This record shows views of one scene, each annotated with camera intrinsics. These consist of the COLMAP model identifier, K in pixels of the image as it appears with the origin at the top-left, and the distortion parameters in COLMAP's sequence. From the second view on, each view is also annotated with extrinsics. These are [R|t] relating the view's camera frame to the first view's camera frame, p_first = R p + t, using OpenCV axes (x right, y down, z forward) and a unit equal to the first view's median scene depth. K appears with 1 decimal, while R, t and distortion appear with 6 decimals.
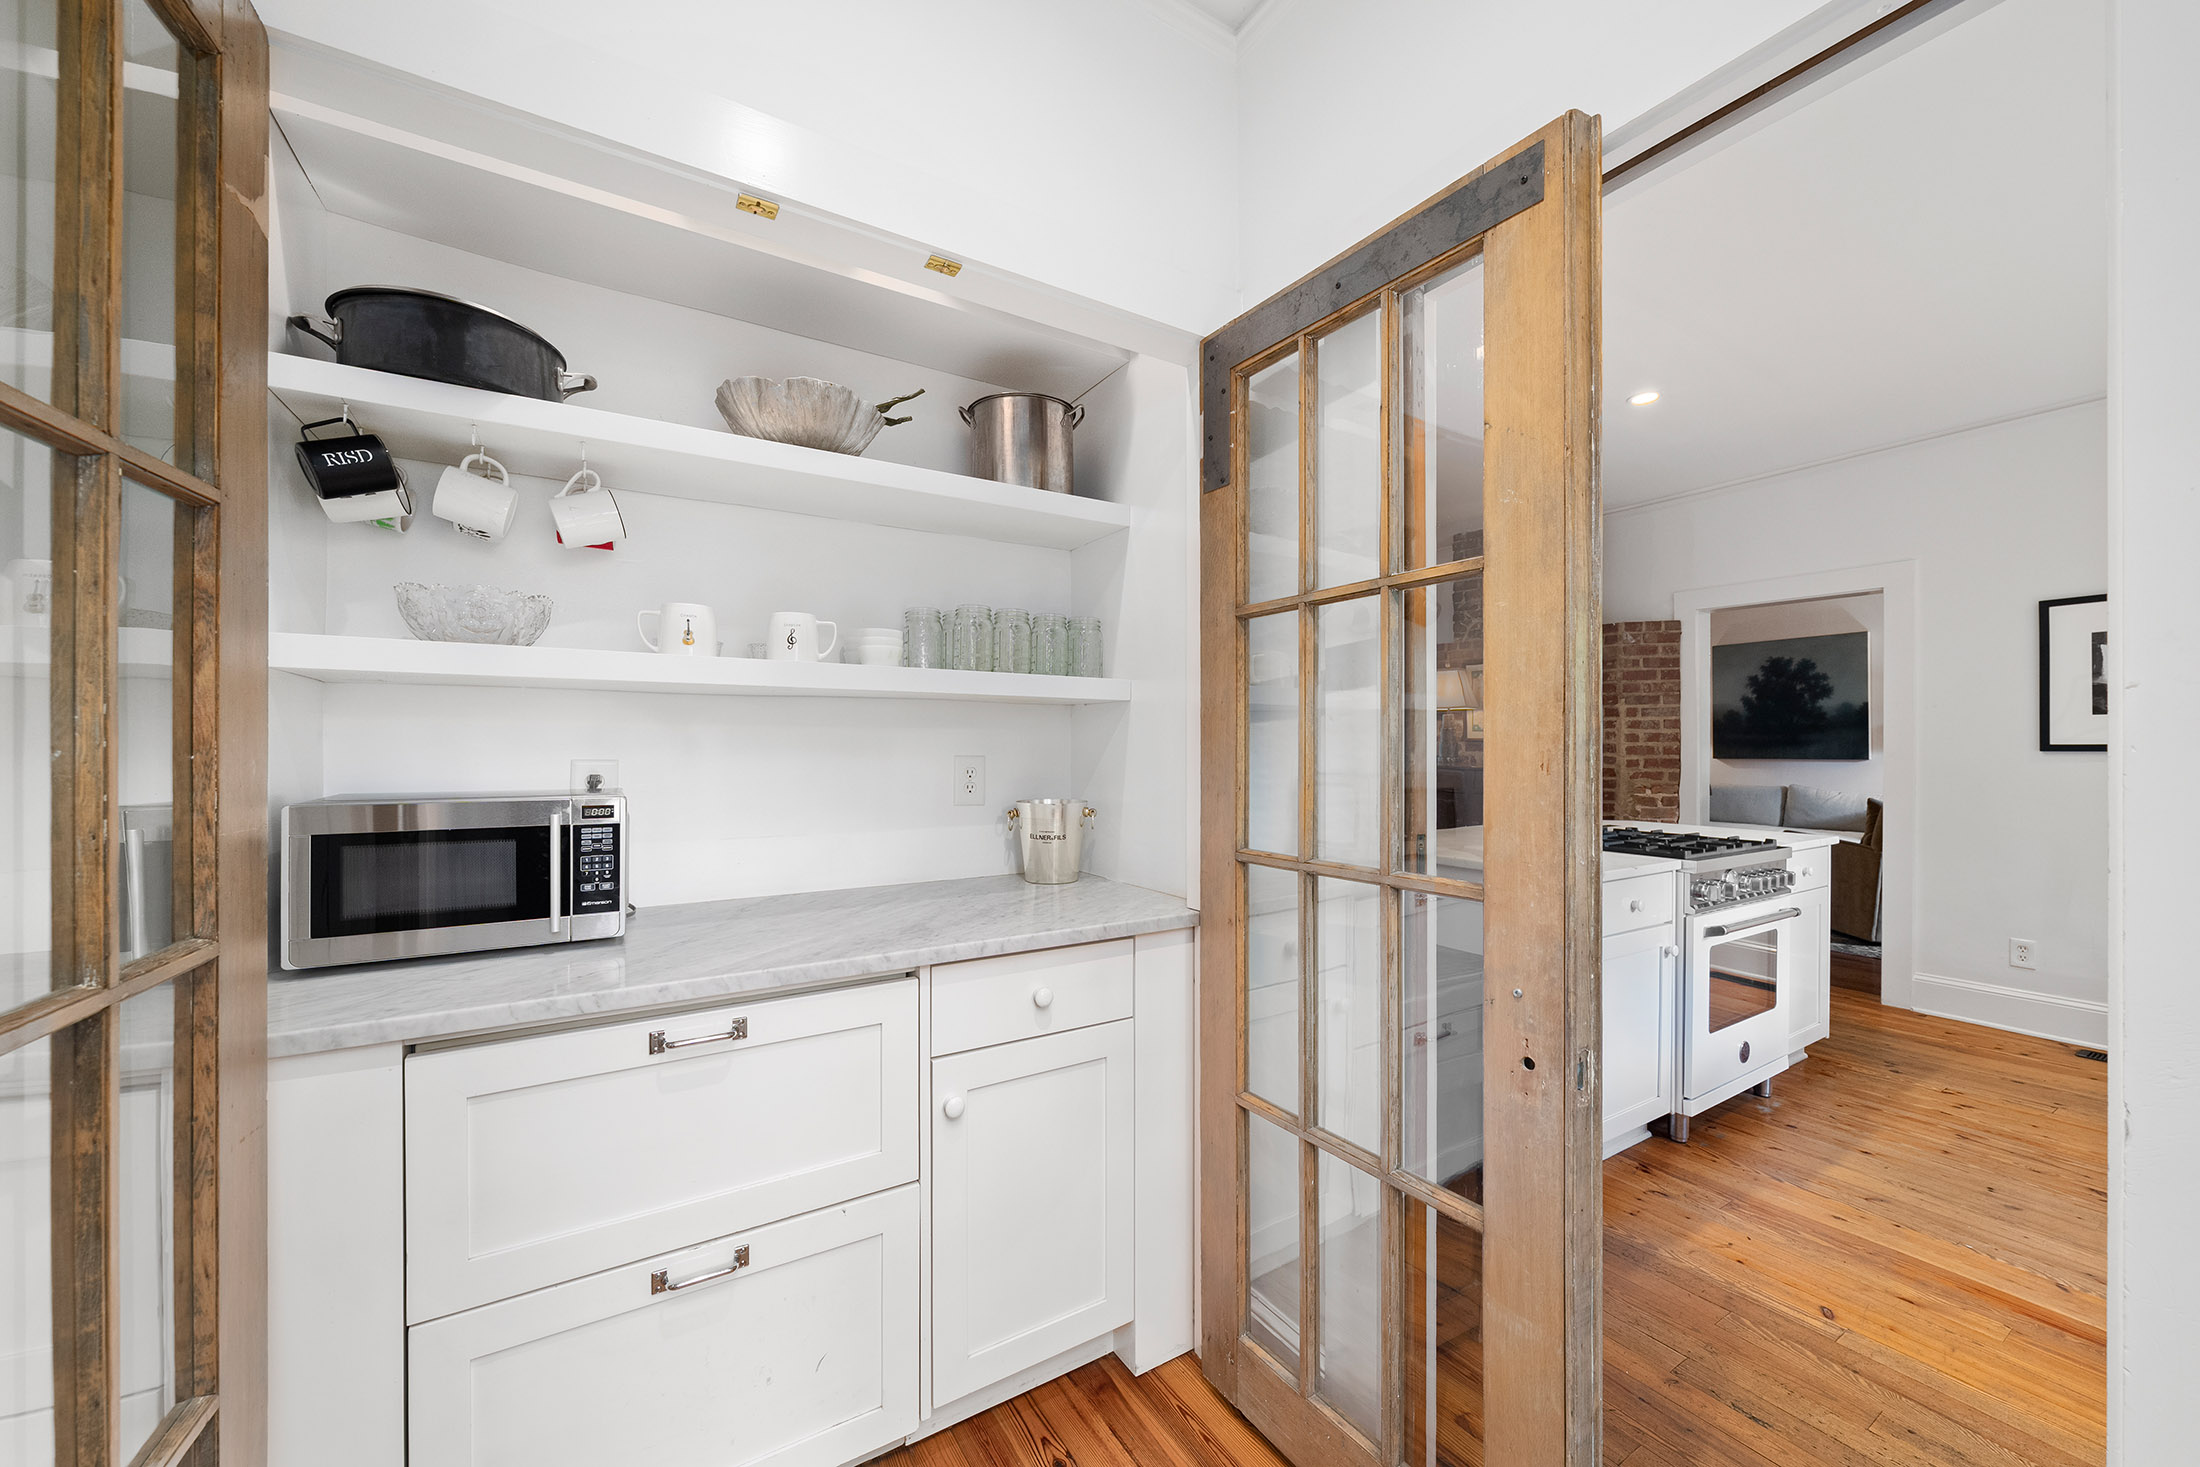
lens RADIAL K [[837.9, 0, 1107.6], [0, 837.9, 744.9], [0, 0, 1]] dist [-0.000294, 0.000061]
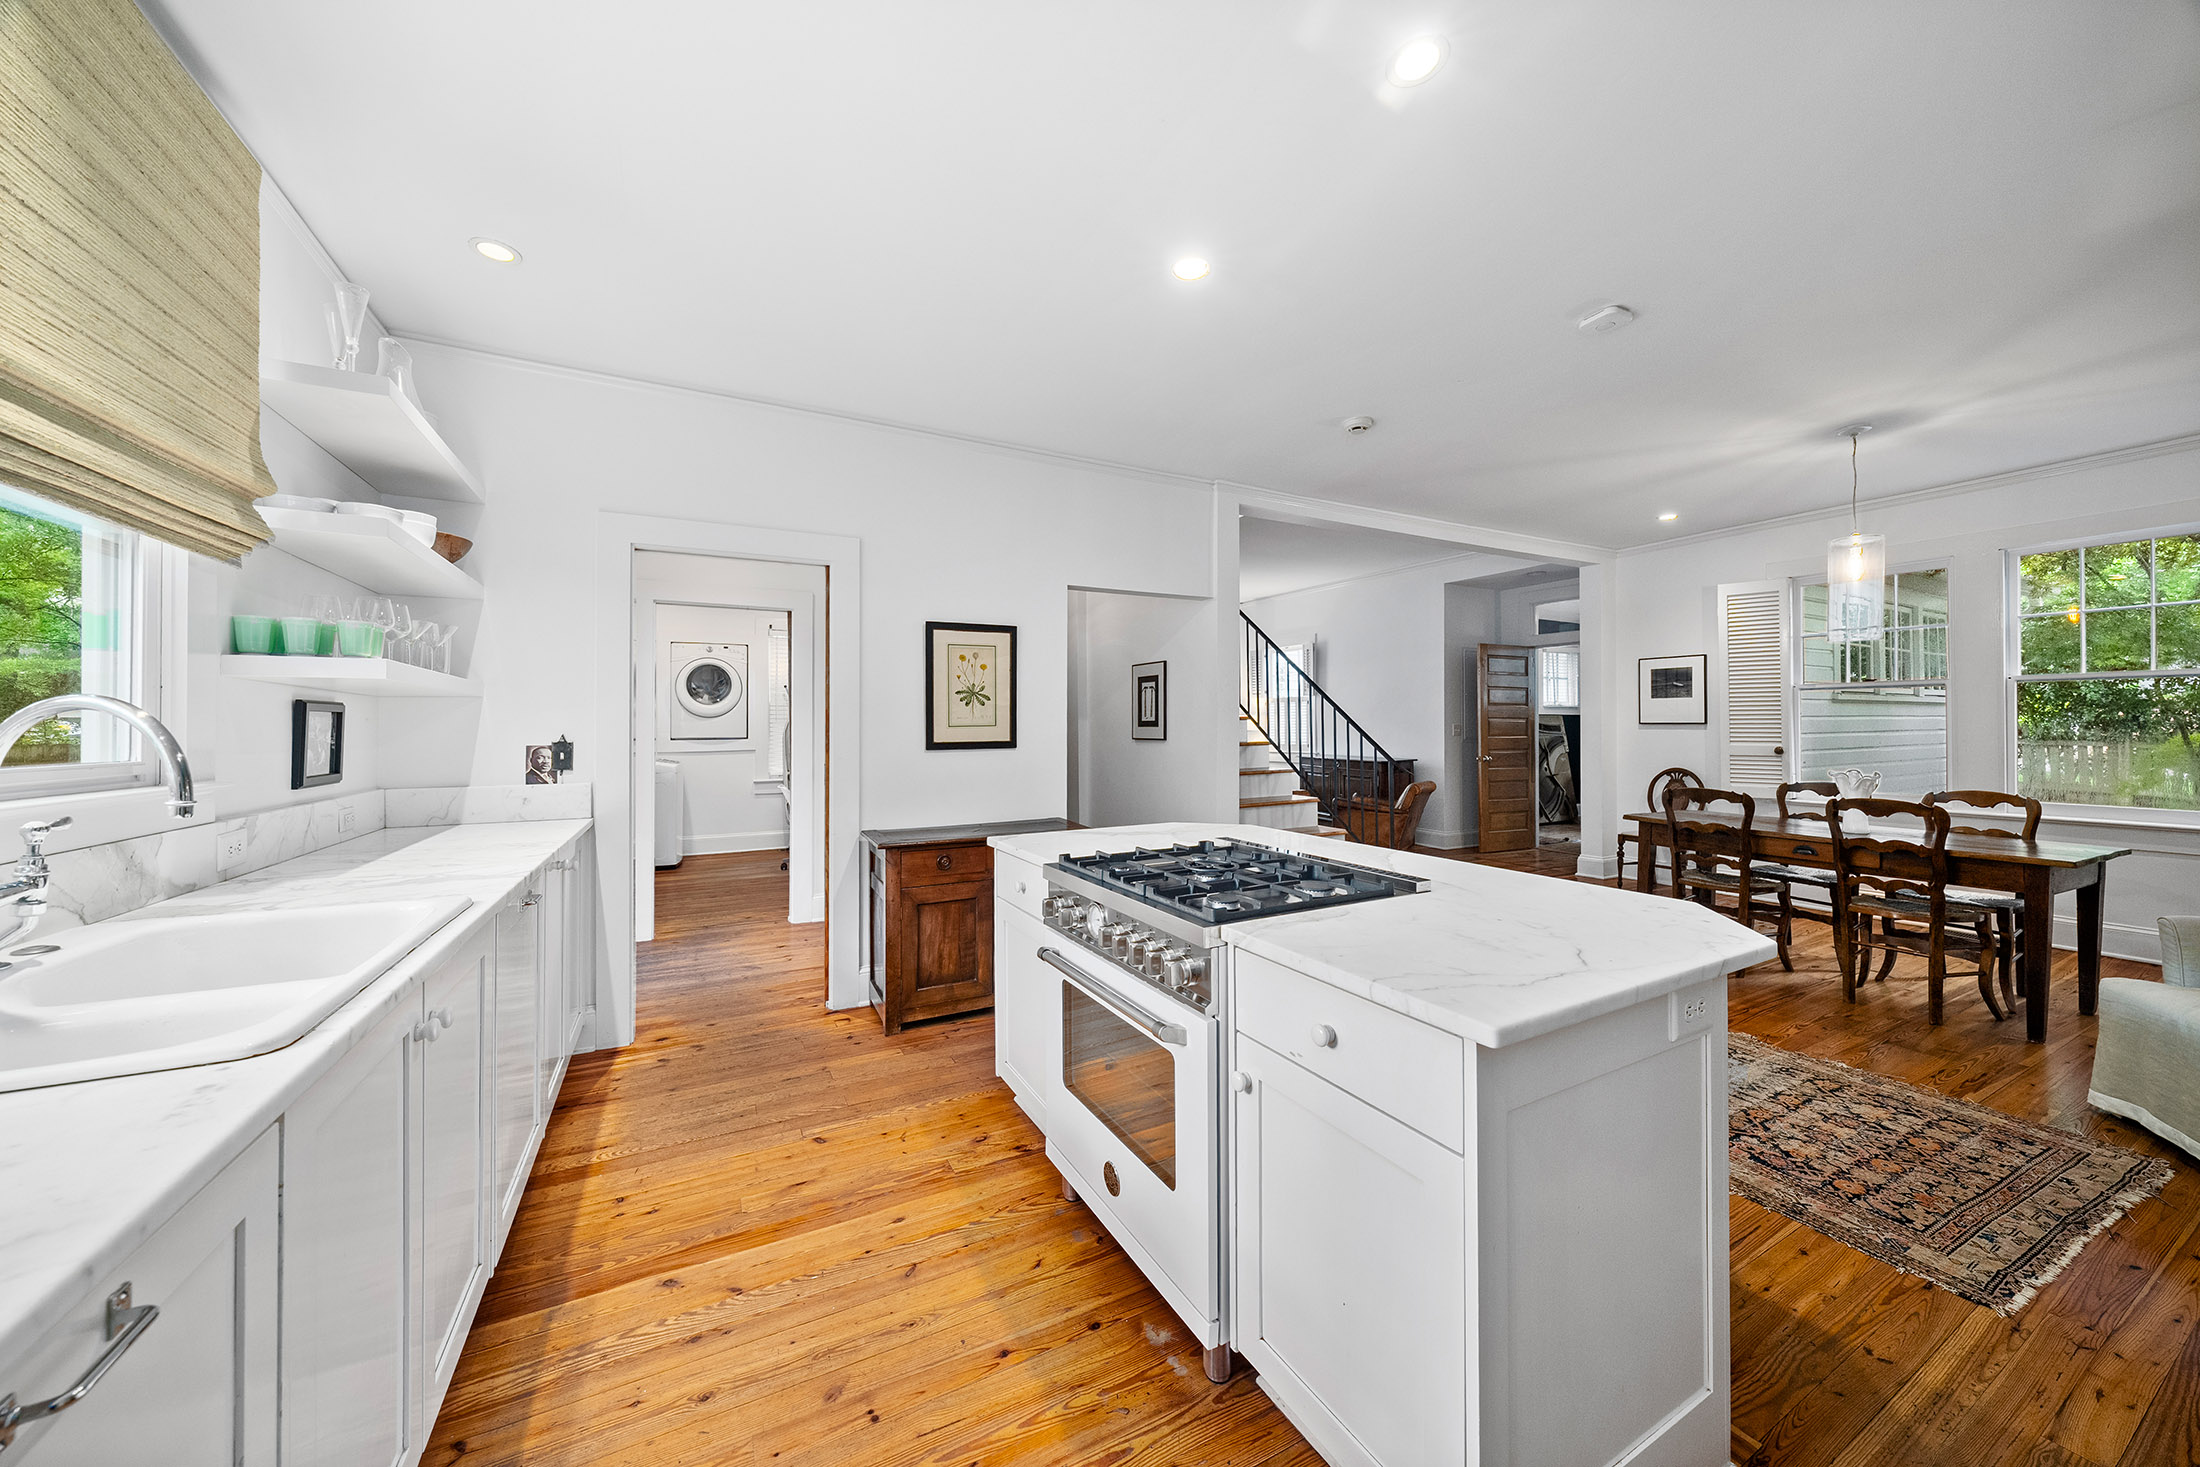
lens RADIAL K [[760.7, 0, 1100.8], [0, 760.7, 721.9], [0, 0, 1]] dist [-0.002034, 0.000247]
pose [[-0.076597, -0.008740, -0.997024, 1.470119], [0.002815, 0.999956, -0.008982, -0.003837], [0.997058, -0.003495, -0.076569, 1.100512]]
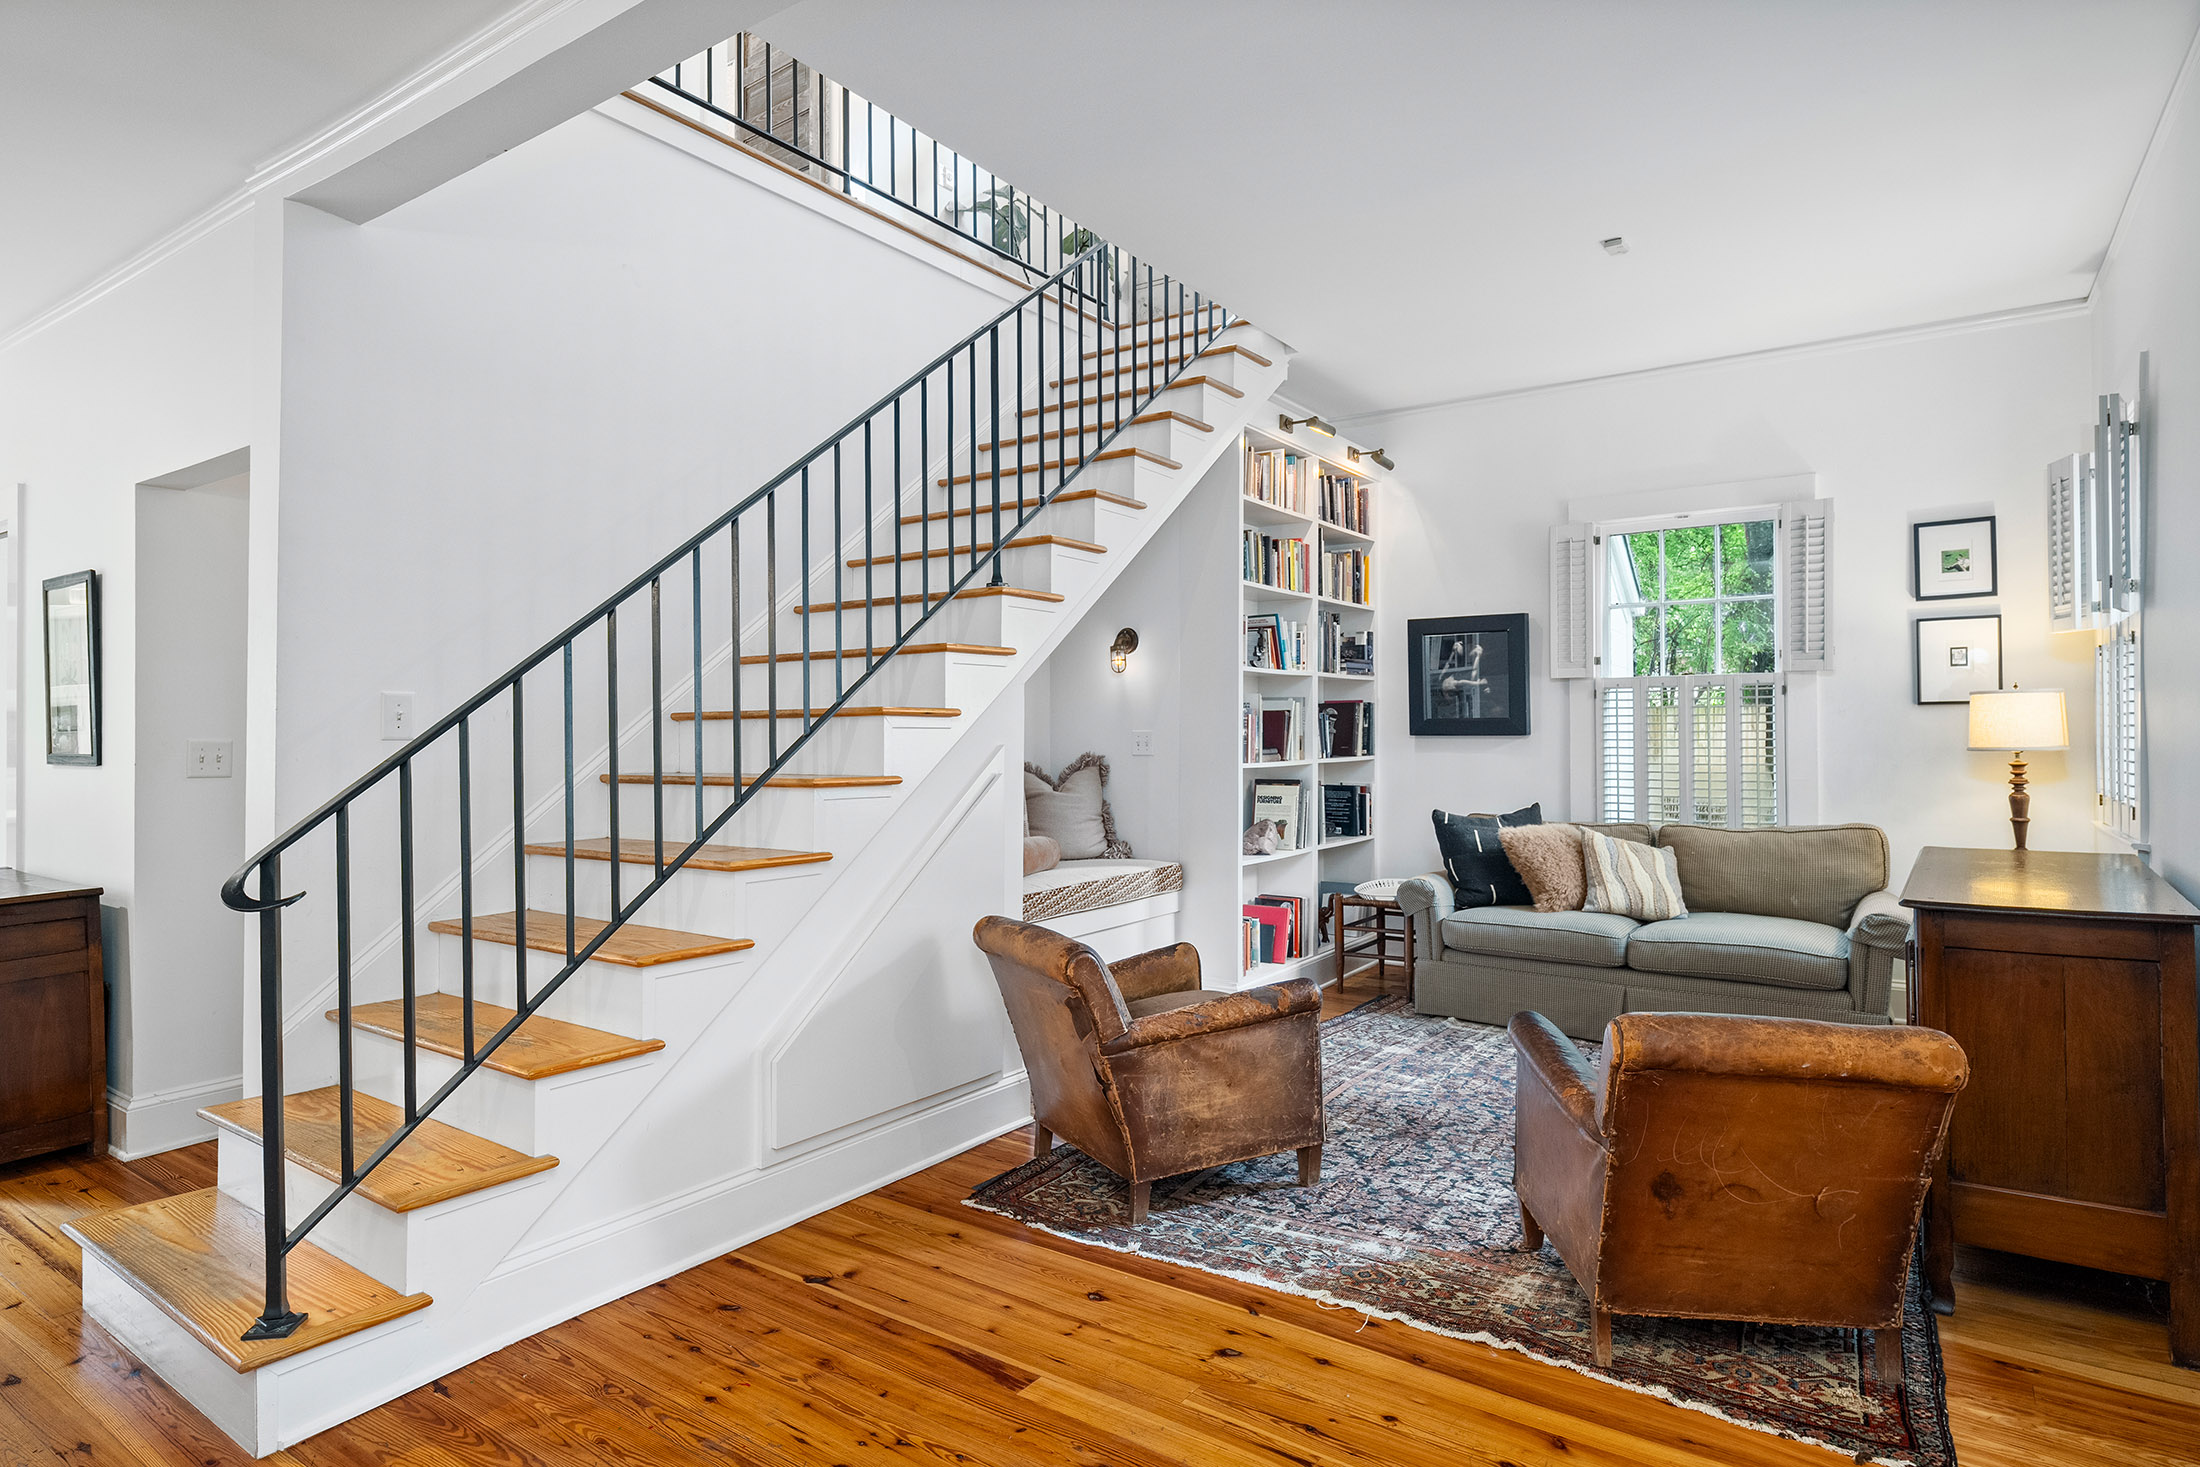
lens RADIAL K [[1194.8, 0, 1096.9], [0, 1194.8, 725.2], [0, 0, 1]] dist [0.006284, -0.001824]
pose [[-0.921493, -0.003178, -0.388381, -0.498596], [-0.002021, 0.999992, -0.003387, -0.013288], [0.388389, -0.002336, -0.921493, 2.590820]]
